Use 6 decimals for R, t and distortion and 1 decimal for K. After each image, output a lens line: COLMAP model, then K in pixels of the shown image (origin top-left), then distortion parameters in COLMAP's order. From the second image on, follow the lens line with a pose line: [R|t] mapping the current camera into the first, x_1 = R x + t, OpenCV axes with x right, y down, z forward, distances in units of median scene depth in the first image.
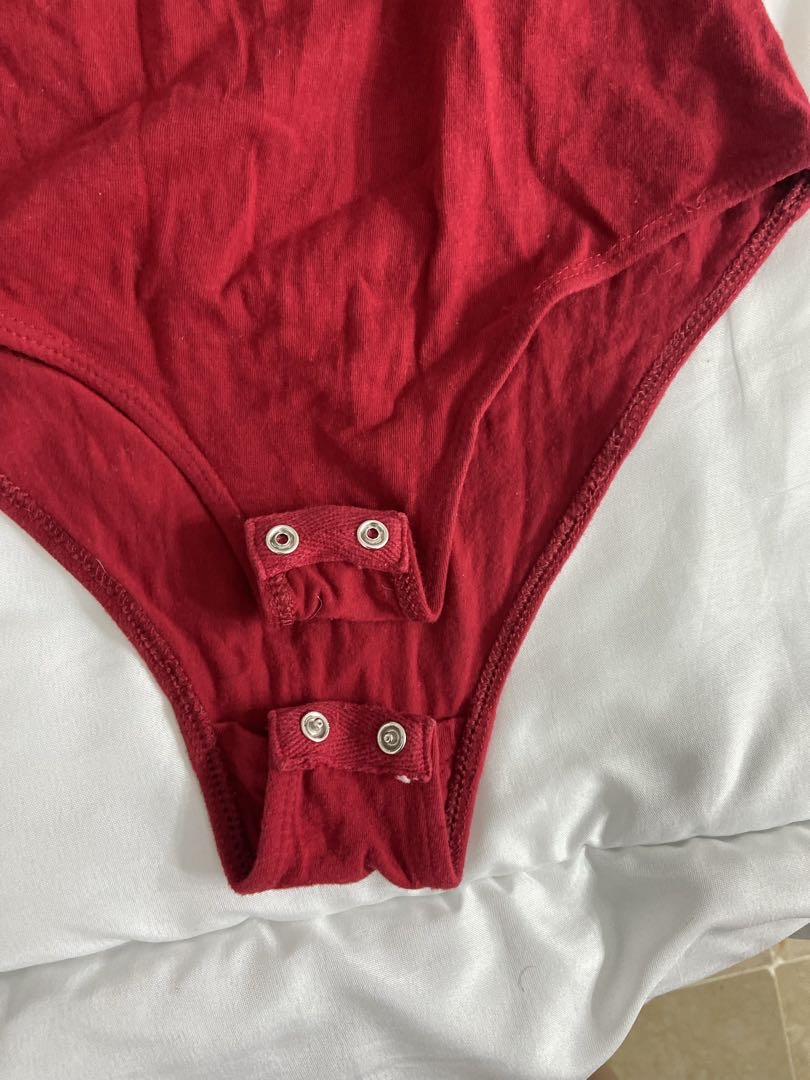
lens RADIAL K [[817.5, 0, 405.0], [0, 817.5, 540.0], [0, 0, 1]] dist [0.232711, 0.000092]
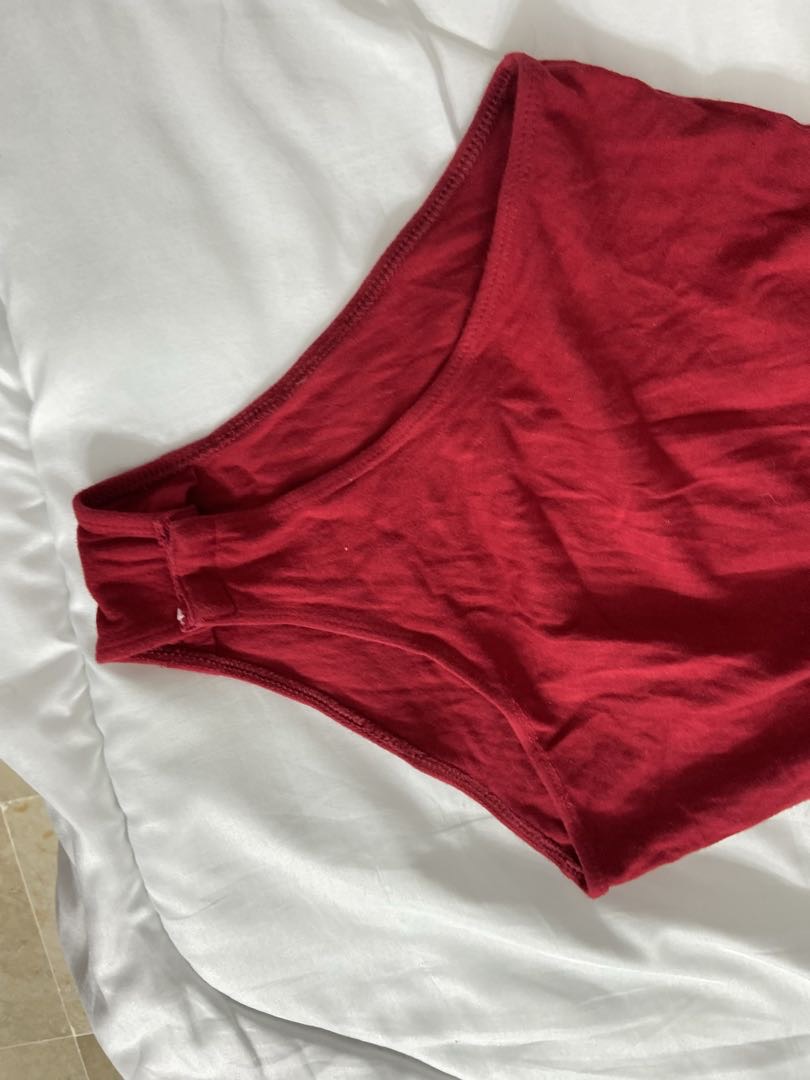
lens RADIAL K [[792.2, 0, 409.1], [0, 792.2, 540.3], [0, 0, 1]] dist [0.107650, -0.157892]
pose [[0.007160, 0.994300, -0.106376, 0.016202], [-0.988859, -0.008777, -0.148594, 0.086214], [-0.148681, 0.106255, 0.983160, -0.313480]]
